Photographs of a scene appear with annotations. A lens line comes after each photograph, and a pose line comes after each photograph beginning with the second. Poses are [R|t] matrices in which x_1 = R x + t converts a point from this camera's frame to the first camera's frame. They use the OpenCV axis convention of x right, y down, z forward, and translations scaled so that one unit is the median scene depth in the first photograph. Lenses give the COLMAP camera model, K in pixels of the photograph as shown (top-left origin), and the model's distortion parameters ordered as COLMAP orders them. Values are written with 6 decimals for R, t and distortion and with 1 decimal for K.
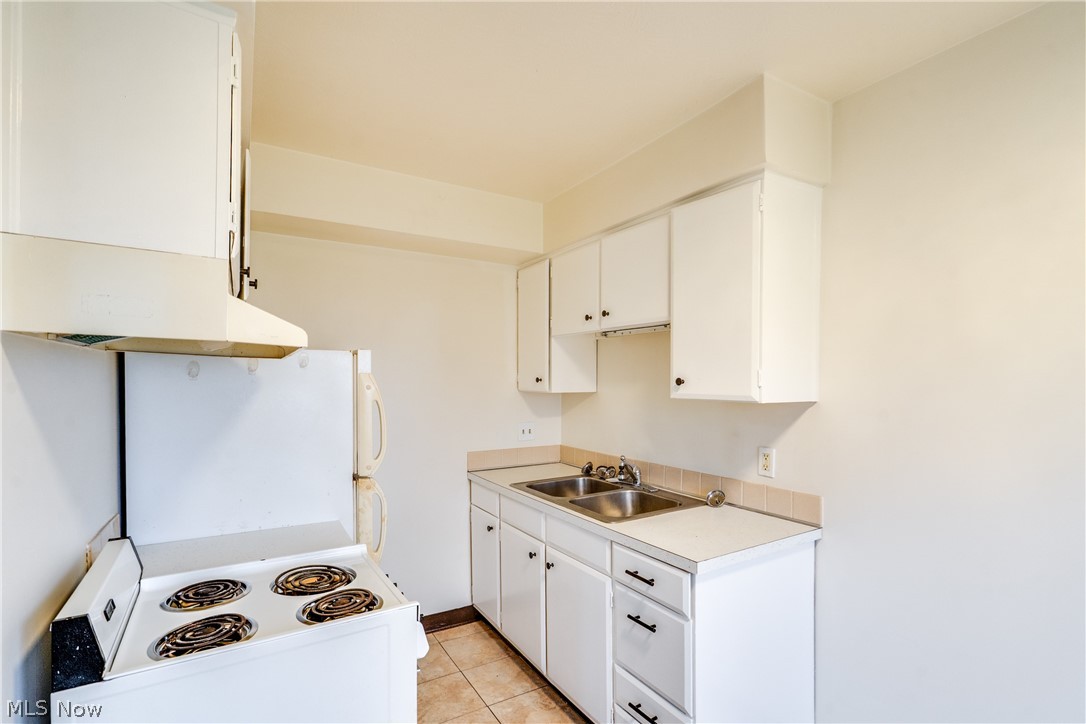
lens RADIAL K [[508.1, 0, 550.6], [0, 508.1, 387.6], [0, 0, 1]] dist [-0.002553, -0.000097]
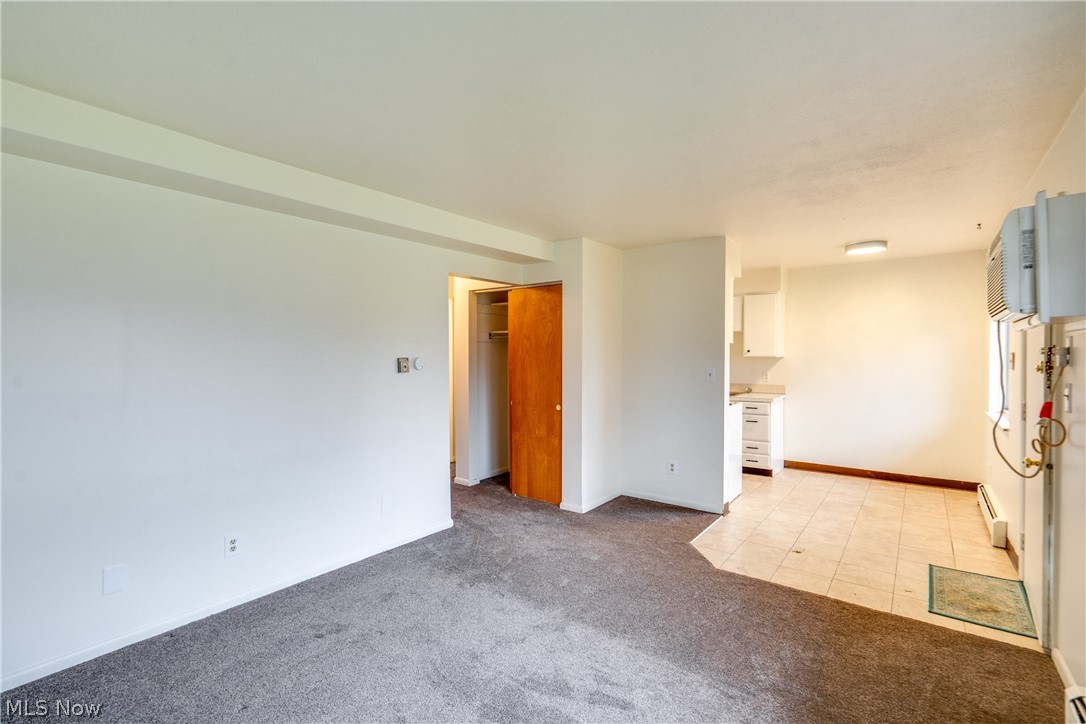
lens RADIAL K [[513.5, 0, 543.0], [0, 513.5, 362.0], [0, 0, 1]] dist [-0.002522, -0.000180]
pose [[0.928113, -0.012363, 0.372092, -2.018962], [0.011218, 0.999923, 0.005243, 0.023668], [-0.372129, -0.000692, 0.928181, -1.414173]]
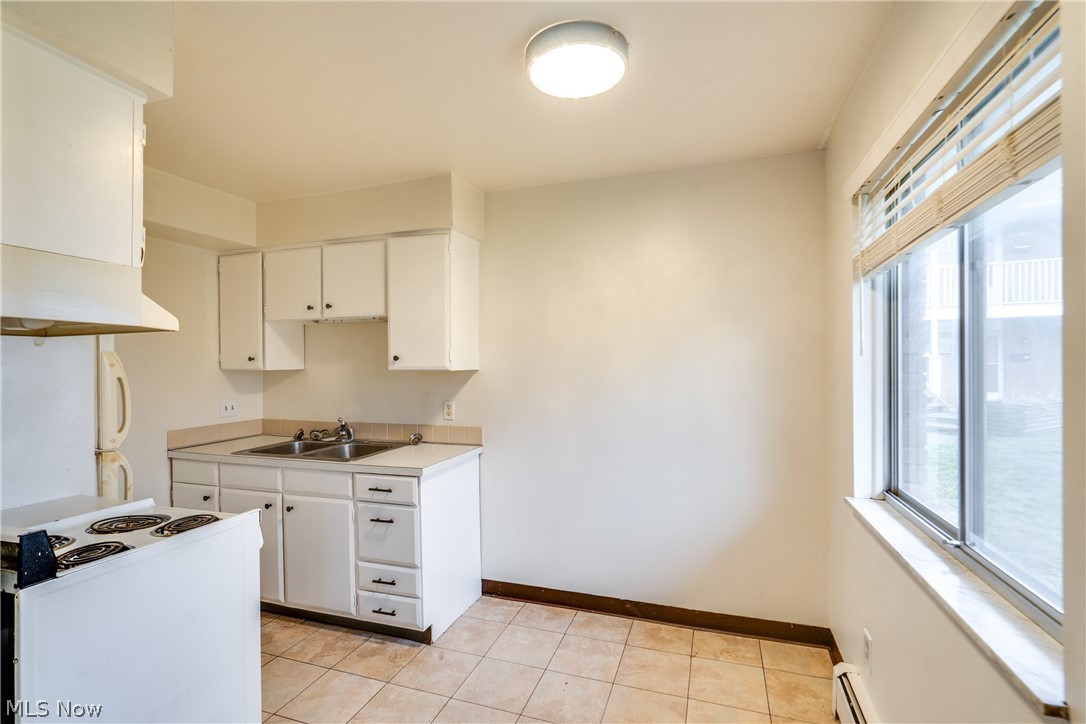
lens RADIAL K [[496.2, 0, 543.0], [0, 496.2, 362.0], [0, 0, 1]] dist [0.000264, 0.000161]
pose [[0.776966, -0.008391, 0.629486, -0.300771], [0.018954, 0.999770, -0.010068, 0.020495], [-0.629257, 0.019754, 0.776947, -0.353707]]
